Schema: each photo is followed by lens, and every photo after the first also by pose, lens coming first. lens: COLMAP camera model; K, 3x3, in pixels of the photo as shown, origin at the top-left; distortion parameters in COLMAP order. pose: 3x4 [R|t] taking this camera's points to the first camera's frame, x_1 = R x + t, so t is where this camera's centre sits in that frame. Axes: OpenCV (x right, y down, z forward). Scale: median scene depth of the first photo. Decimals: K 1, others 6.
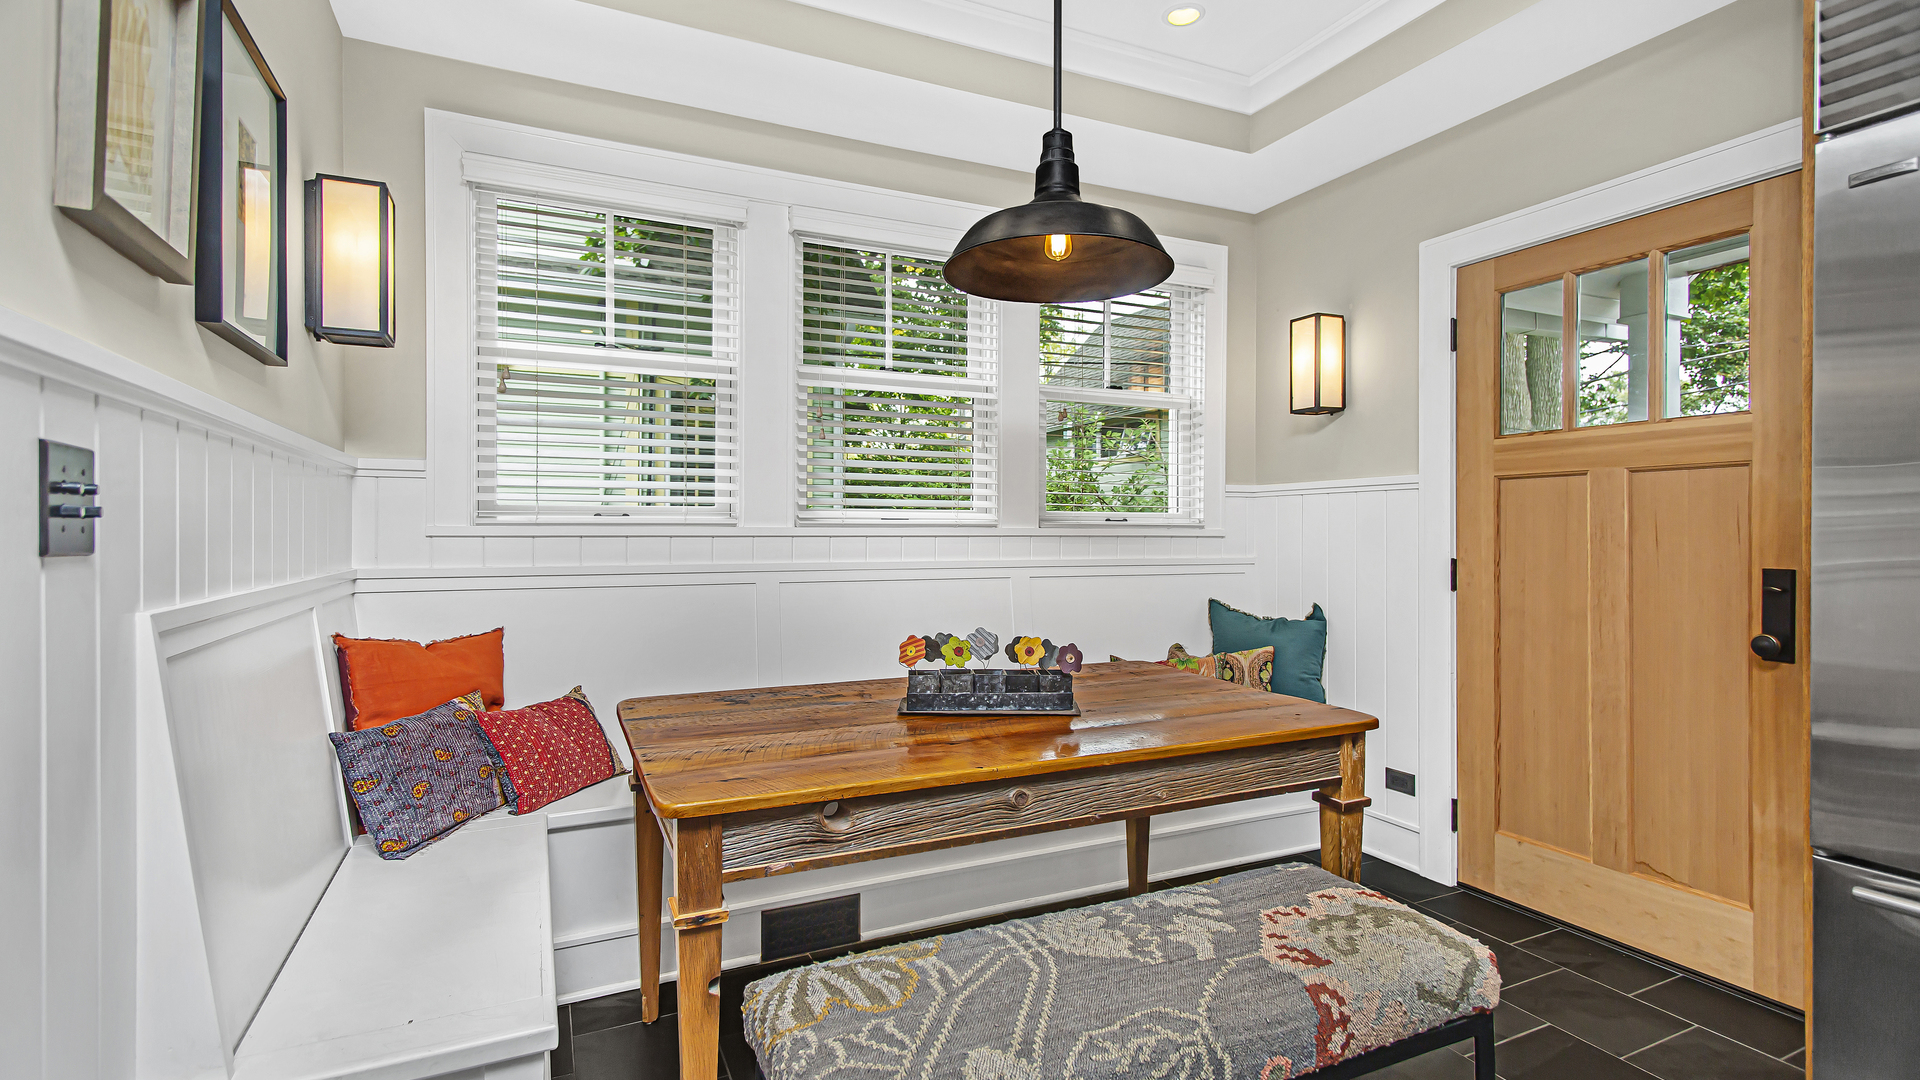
lens RADIAL K [[911.5, 0, 960.8], [0, 911.5, 530.0], [0, 0, 1]] dist [0.011579, -0.001320]
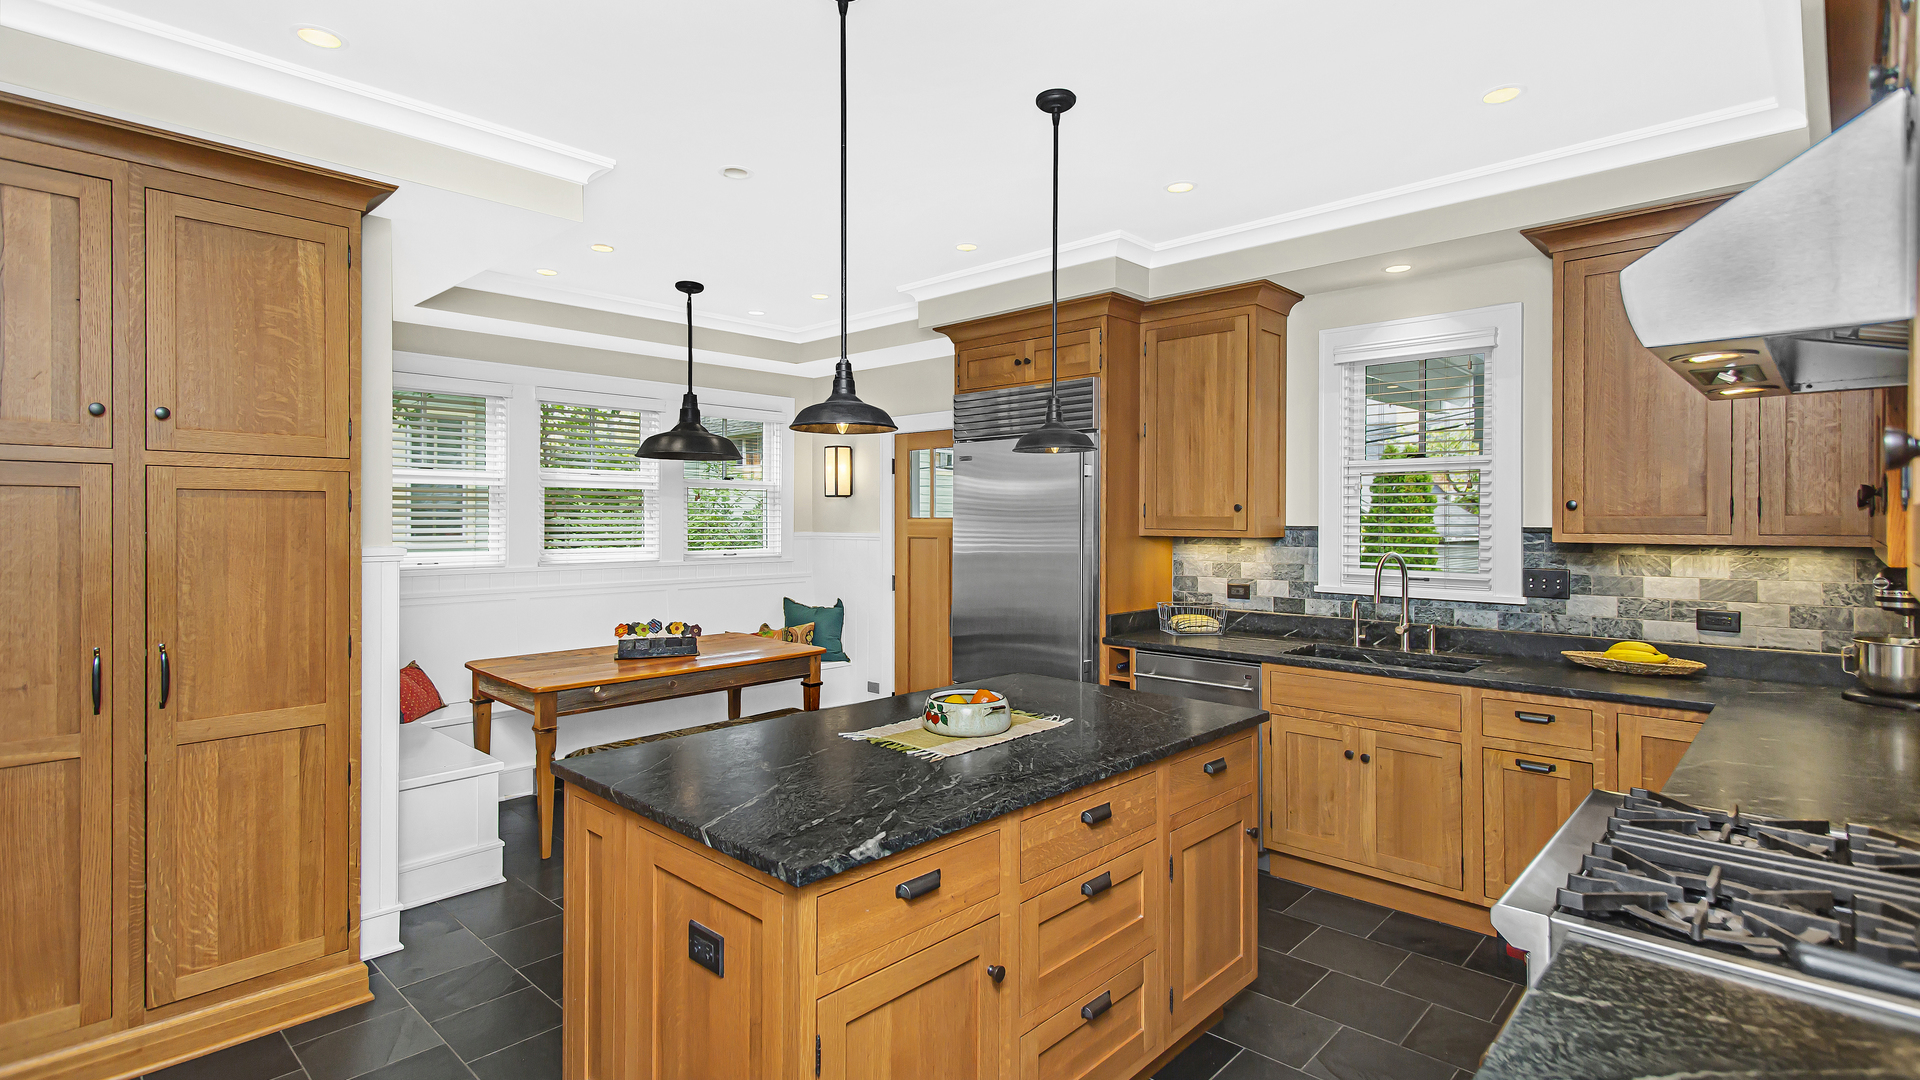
lens RADIAL K [[911.5, 0, 966.7], [0, 911.5, 510.8], [0, 0, 1]] dist [0.011579, -0.001320]
pose [[0.930680, -0.000084, 0.365833, -0.065457], [0.002311, 0.999981, -0.005651, -0.112507], [-0.365826, 0.006105, 0.930663, -1.070899]]
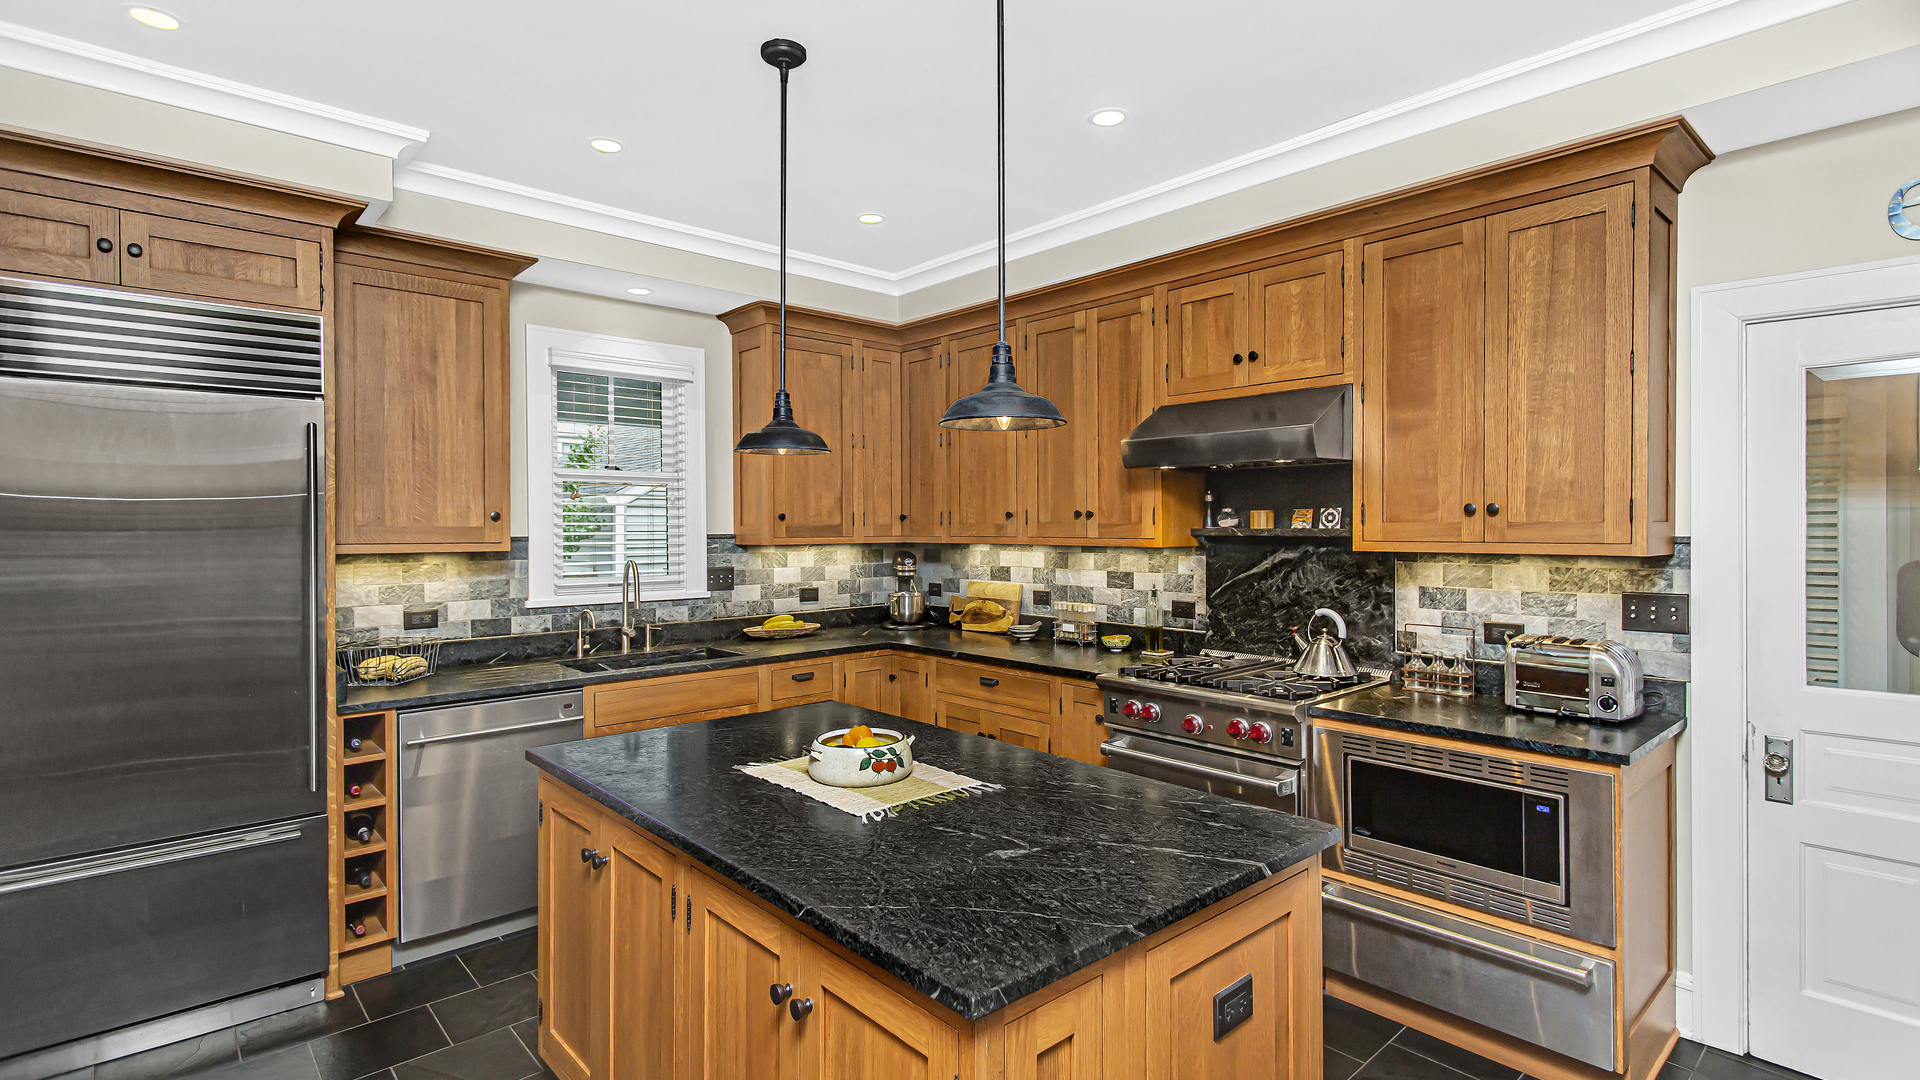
lens RADIAL K [[911.5, 0, 952.7], [0, 911.5, 533.1], [0, 0, 1]] dist [0.011579, -0.001320]
pose [[-0.280042, -0.013393, 0.959894, -1.415122], [0.002185, 0.999891, 0.014589, -0.131289], [-0.959985, 0.006183, -0.279982, 1.990711]]
